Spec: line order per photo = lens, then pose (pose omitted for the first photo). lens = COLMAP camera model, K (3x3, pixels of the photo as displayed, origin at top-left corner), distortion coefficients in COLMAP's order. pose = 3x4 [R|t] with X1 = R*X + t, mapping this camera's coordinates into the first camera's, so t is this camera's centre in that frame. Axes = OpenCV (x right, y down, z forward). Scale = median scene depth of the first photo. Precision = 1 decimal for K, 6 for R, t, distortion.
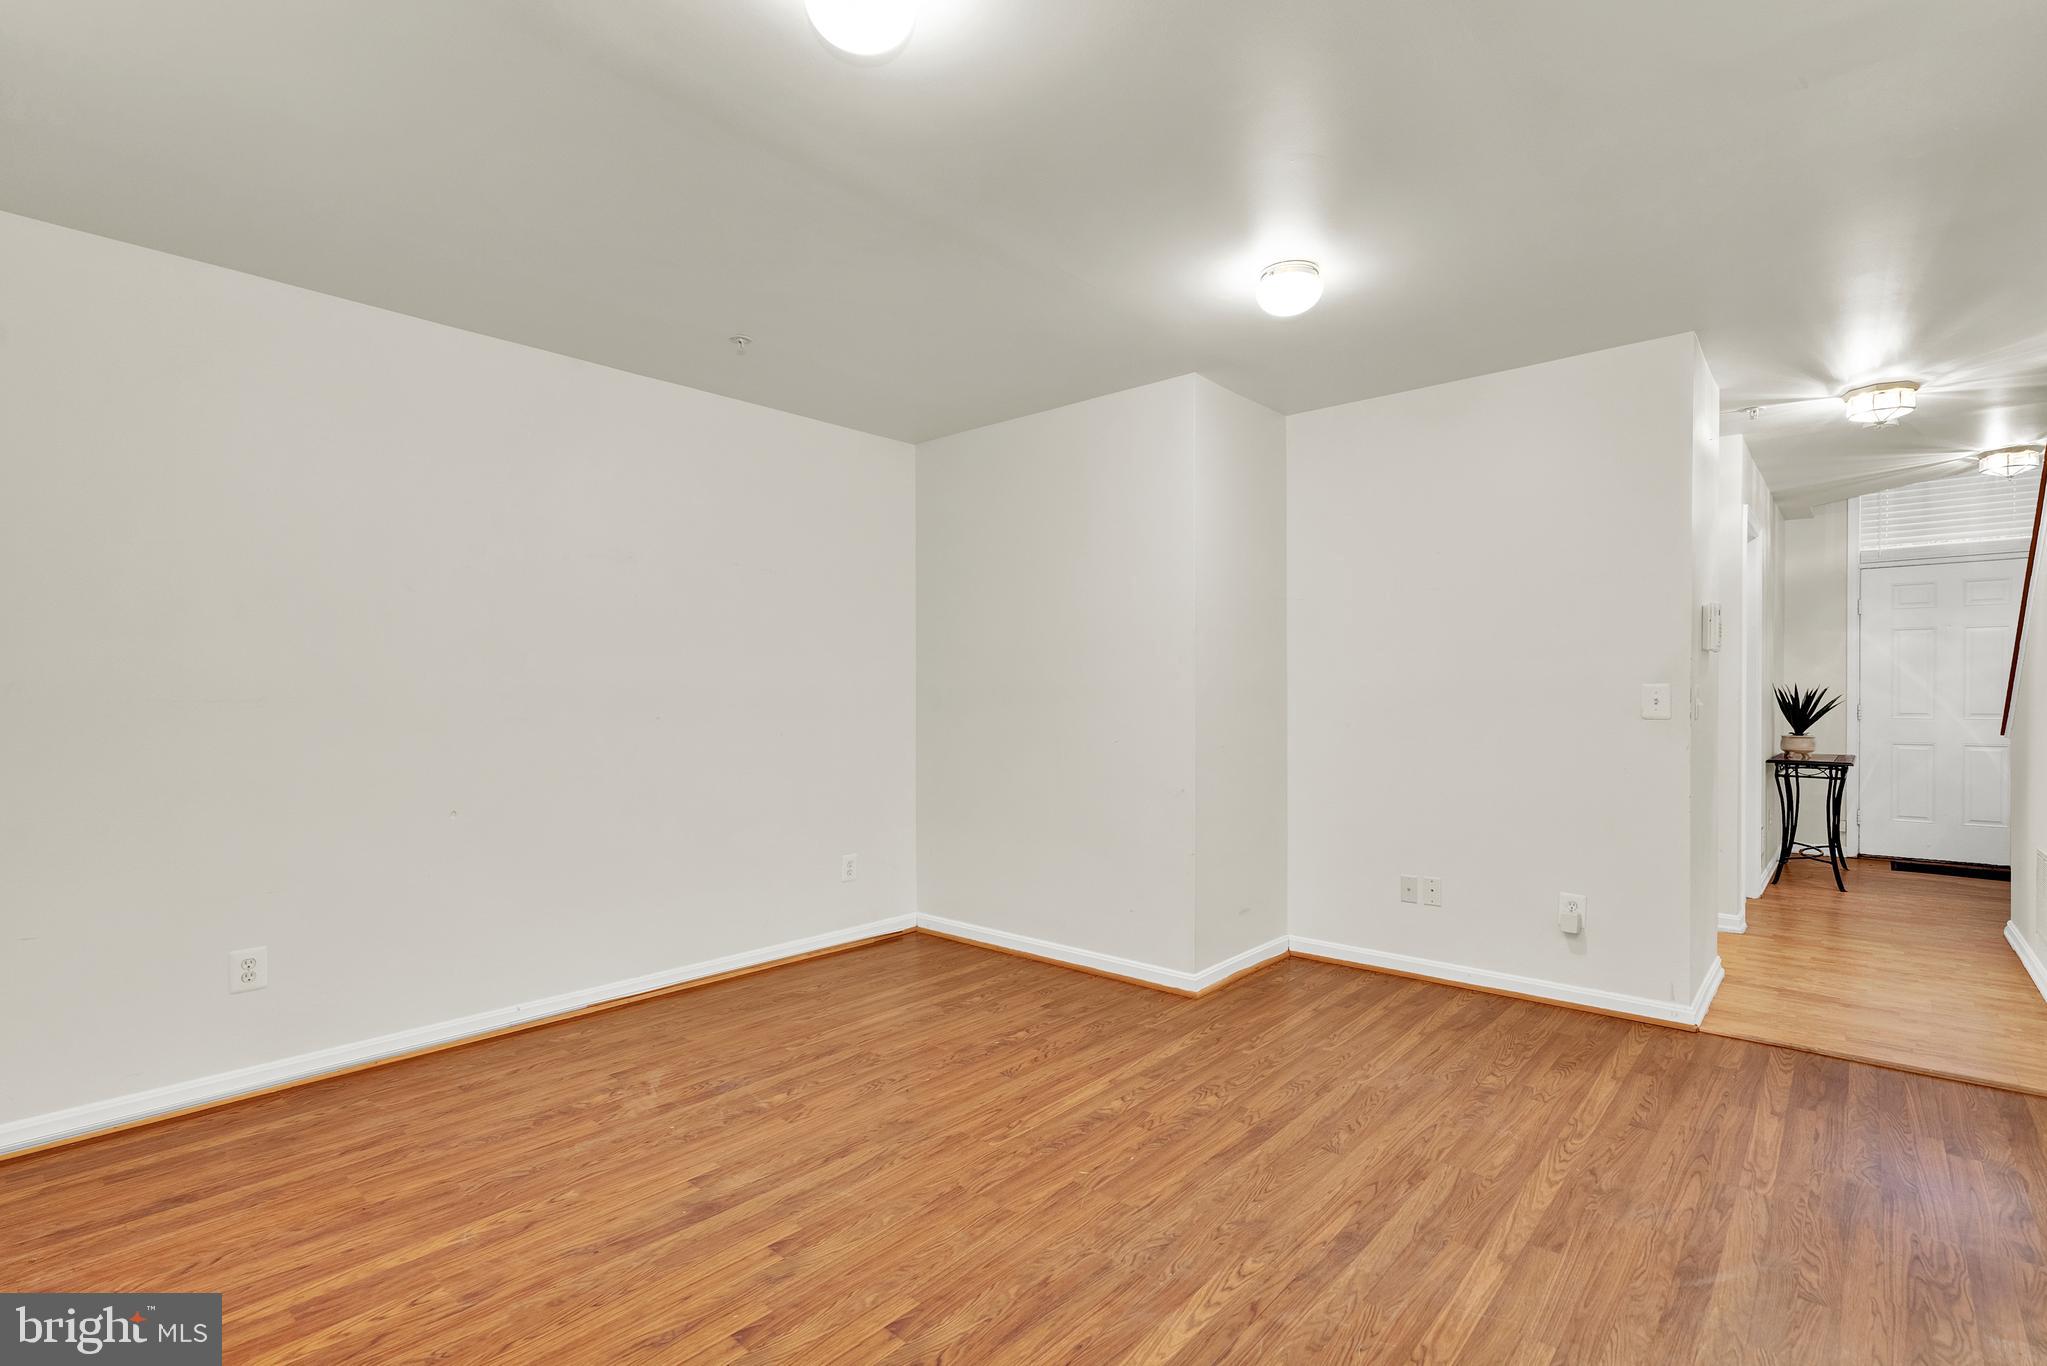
lens RADIAL K [[931.4, 0, 1000.1], [0, 931.4, 687.7], [0, 0, 1]] dist [-0.002560, 0.001250]
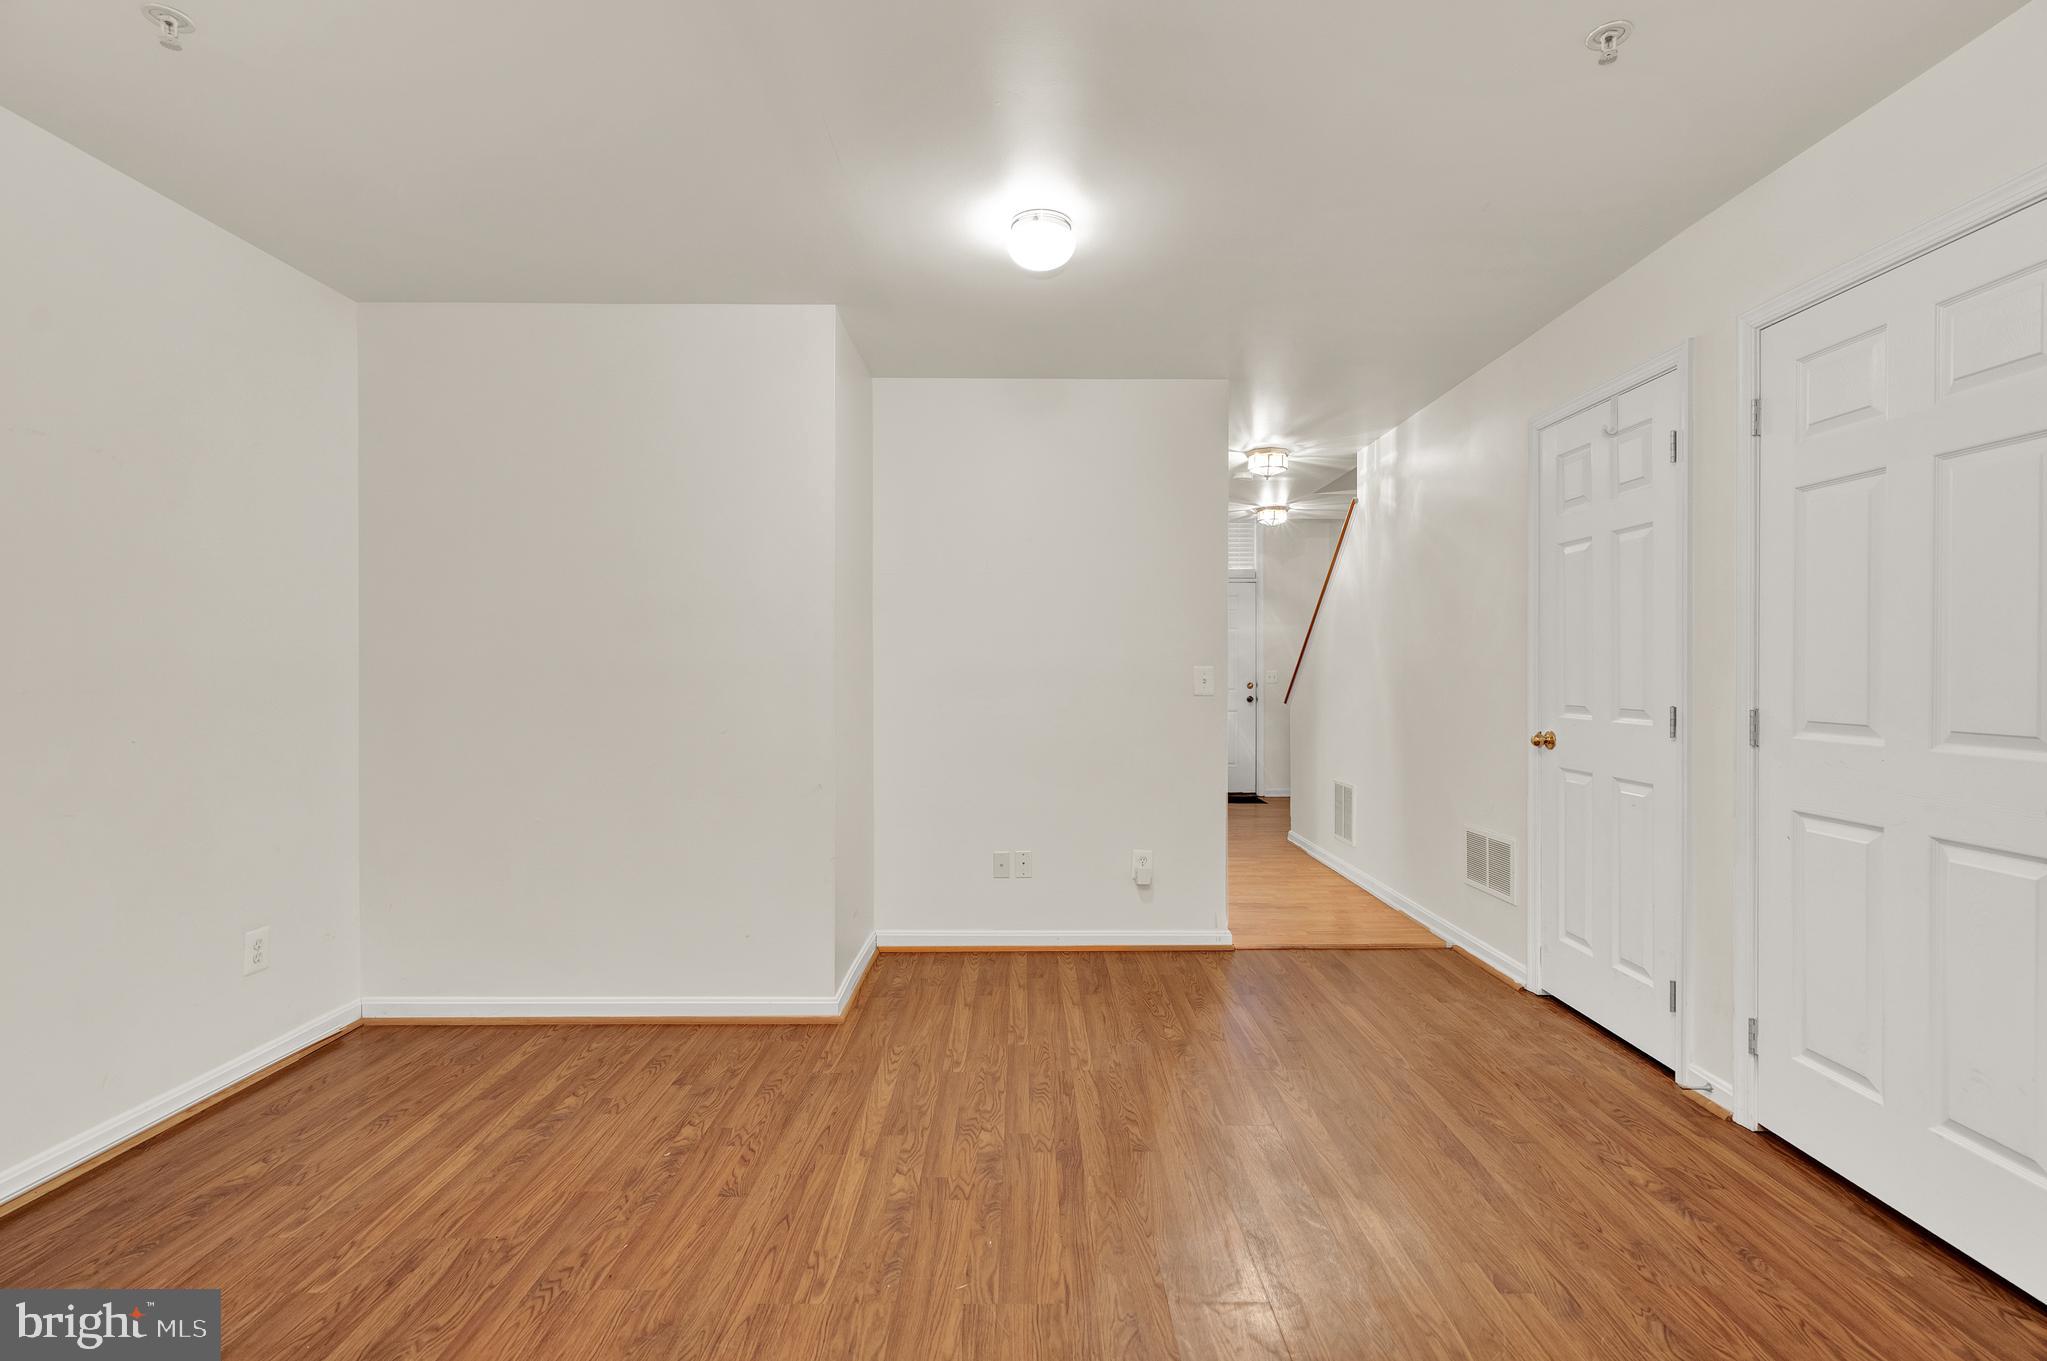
lens RADIAL K [[931.4, 0, 1016.3], [0, 931.4, 666.9], [0, 0, 1]] dist [-0.002560, 0.001250]
pose [[0.739858, 0.008492, 0.672710, -0.277206], [-0.008299, 0.999959, -0.003496, 0.003032], [-0.672712, -0.002996, 0.739898, 0.270068]]
